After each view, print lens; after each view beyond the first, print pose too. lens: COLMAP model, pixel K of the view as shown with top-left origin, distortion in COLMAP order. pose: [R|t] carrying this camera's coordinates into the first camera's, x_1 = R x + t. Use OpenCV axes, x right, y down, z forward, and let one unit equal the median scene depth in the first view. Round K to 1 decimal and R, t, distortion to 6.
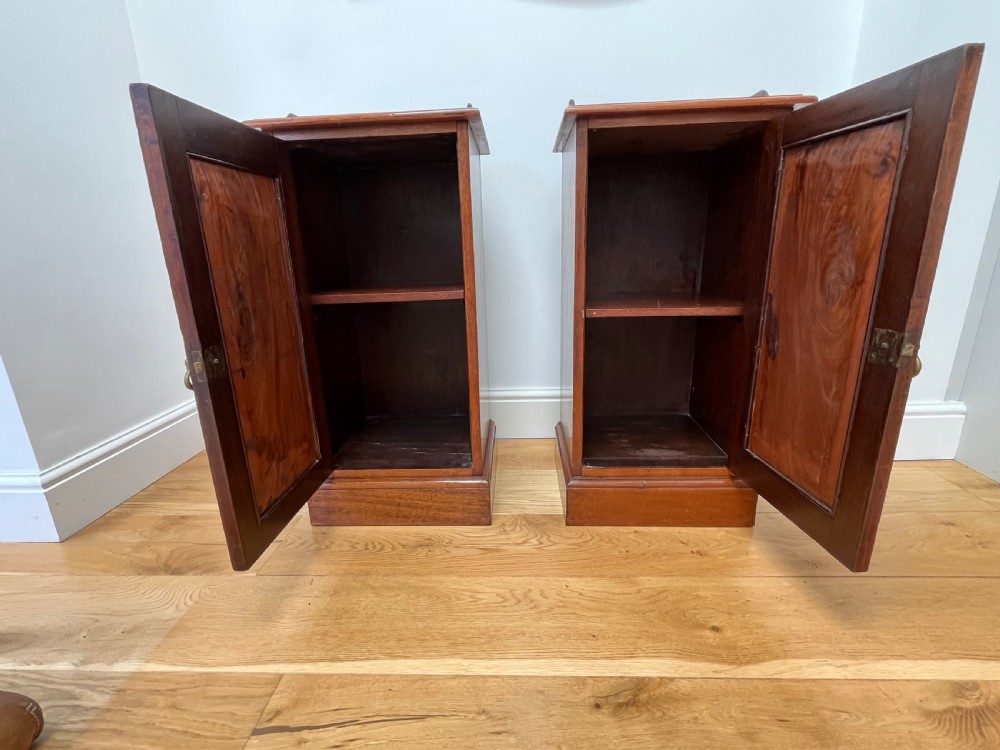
lens RADIAL K [[459.2, 0, 500.6], [0, 459.2, 379.3], [0, 0, 1]] dist [-0.001023, -0.000720]
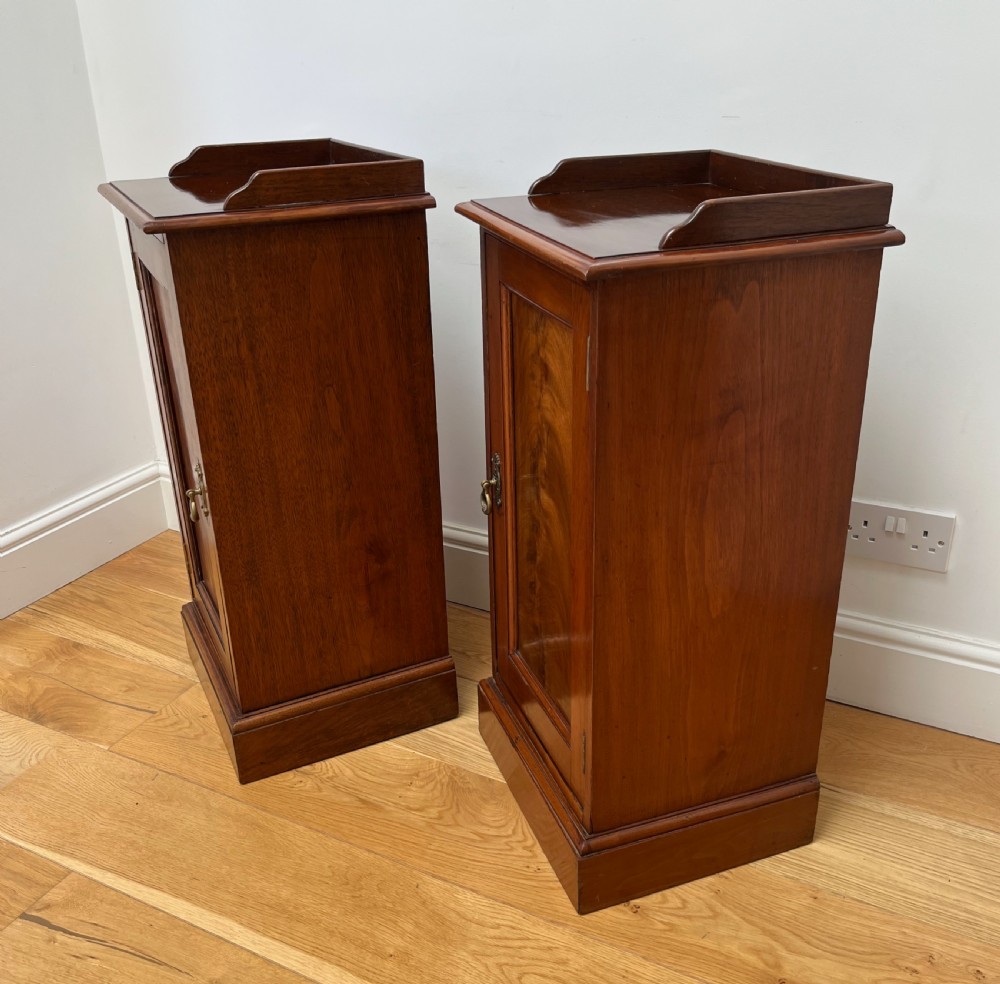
lens RADIAL K [[1034.8, 0, 505.1], [0, 1034.8, 520.9], [0, 0, 1]] dist [0.020124, 0.000000]
pose [[0.902821, 0.197034, -0.382221, 0.721953], [-0.127368, 0.971492, 0.199953, -0.422592], [0.410722, -0.131839, 0.902178, -0.323100]]
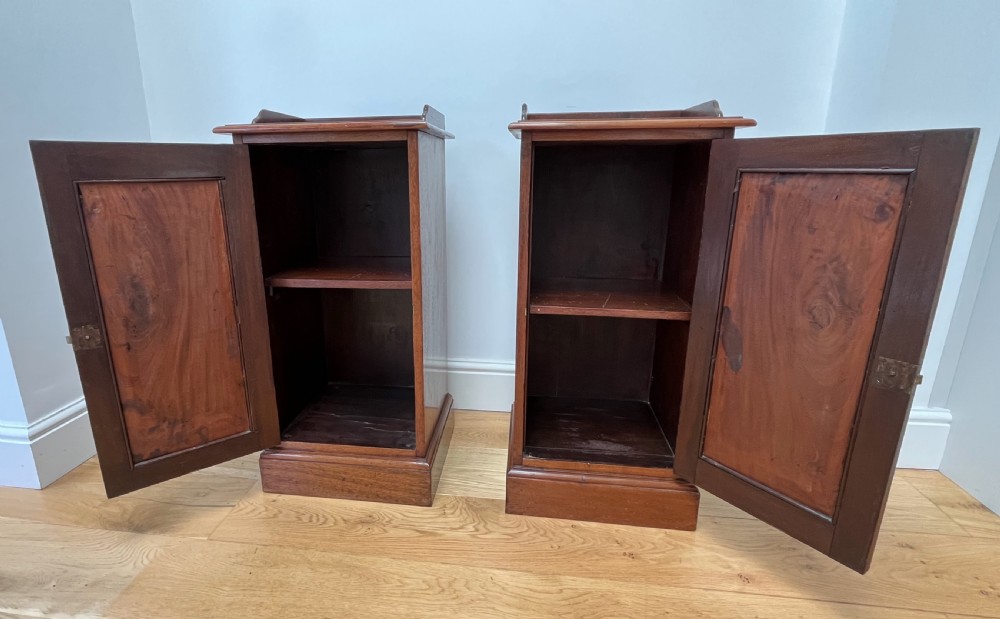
lens RADIAL K [[495.3, 0, 461.3], [0, 495.3, 306.7], [0, 0, 1]] dist [-0.003738, 0.001184]
pose [[0.995382, 0.050443, -0.081669, 0.124949], [-0.051232, 0.998658, -0.007592, -0.136532], [0.081177, 0.011741, 0.996631, -0.111239]]
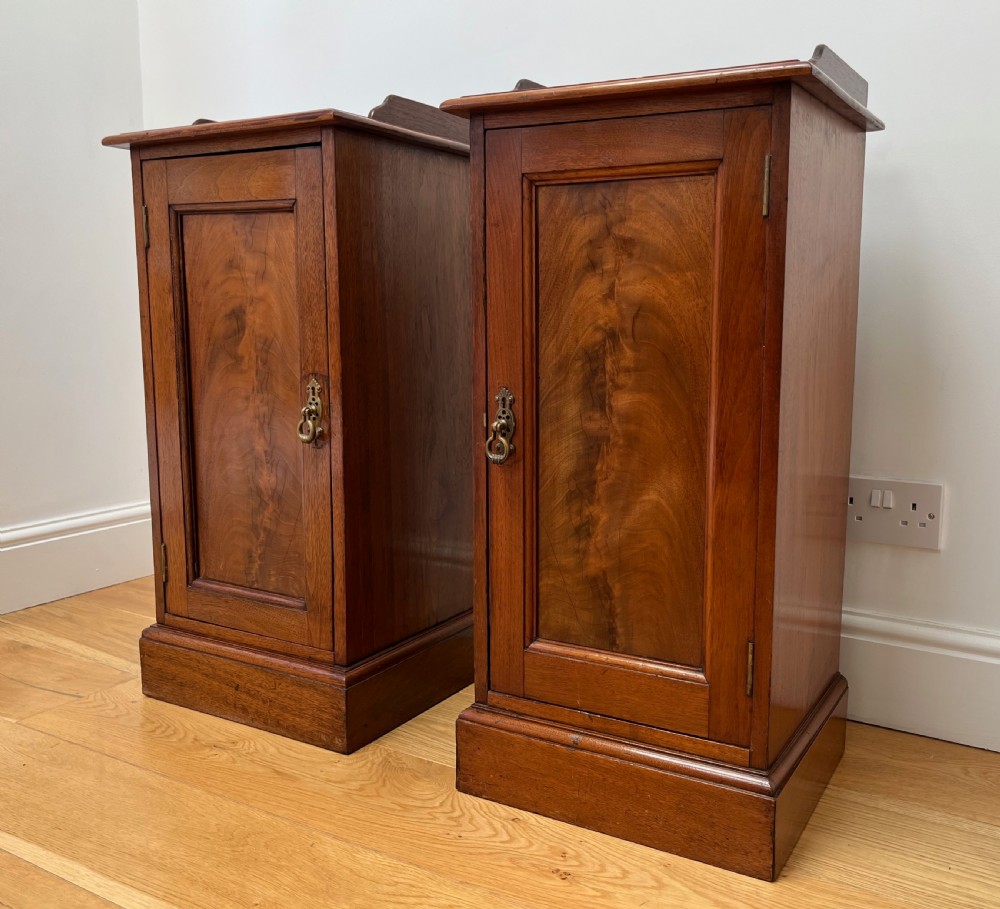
lens RADIAL K [[997.8, 0, 562.1], [0, 997.8, 462.7], [0, 0, 1]] dist [0.017657, 0.000000]
pose [[0.883285, 0.111096, -0.455484, 0.912279], [-0.167171, 0.982292, -0.084594, 0.005682], [0.438020, 0.150864, 0.886216, -0.107232]]
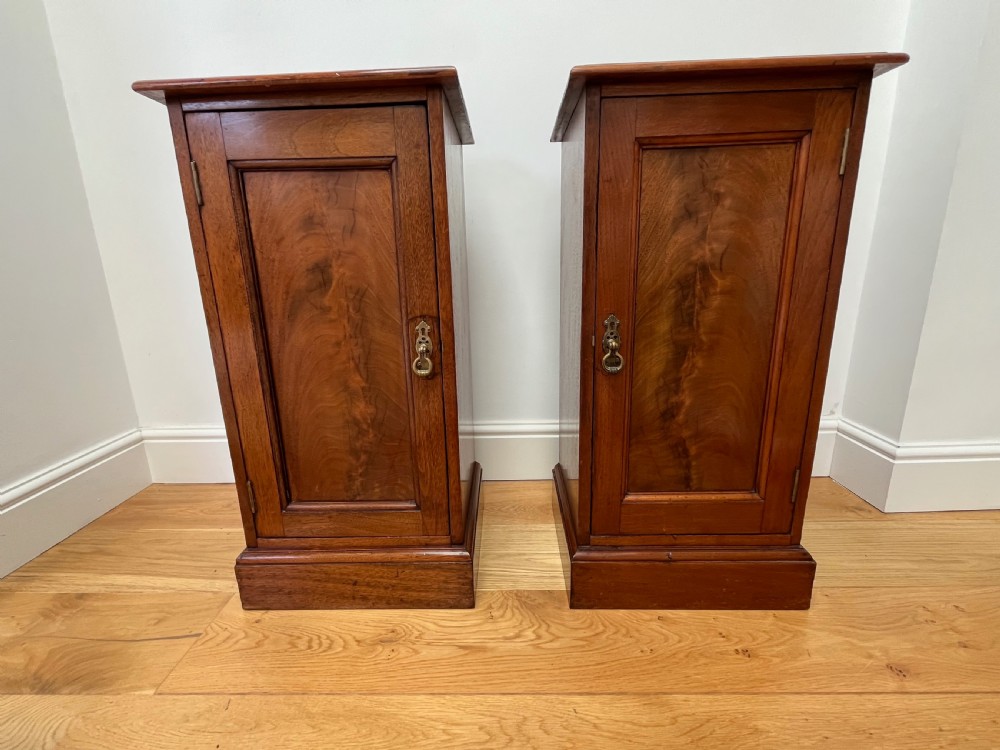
lens RADIAL K [[459.2, 0, 498.6], [0, 459.2, 379.8], [0, 0, 1]] dist [-0.001023, -0.000720]
pose [[0.999823, -0.000205, 0.018809, 0.006877], [0.000734, 0.999605, -0.028112, -0.054752], [-0.018795, 0.028121, 0.999428, 0.233809]]
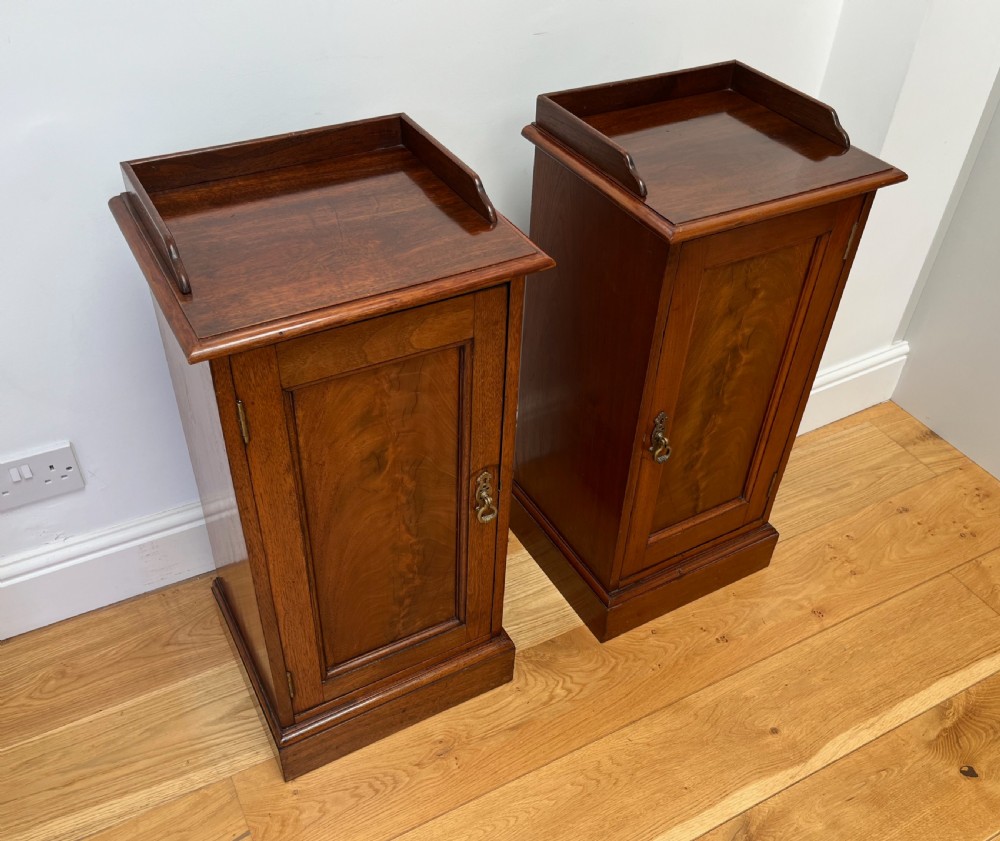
lens RADIAL K [[921.4, 0, 505.4], [0, 921.4, 439.7], [0, 0, 1]] dist [0.022386, 0.000000]
pose [[0.859090, -0.280432, 0.428162, -0.627002], [0.077813, 0.898377, 0.432278, -0.818268], [-0.505876, -0.338049, 0.793607, -0.112168]]
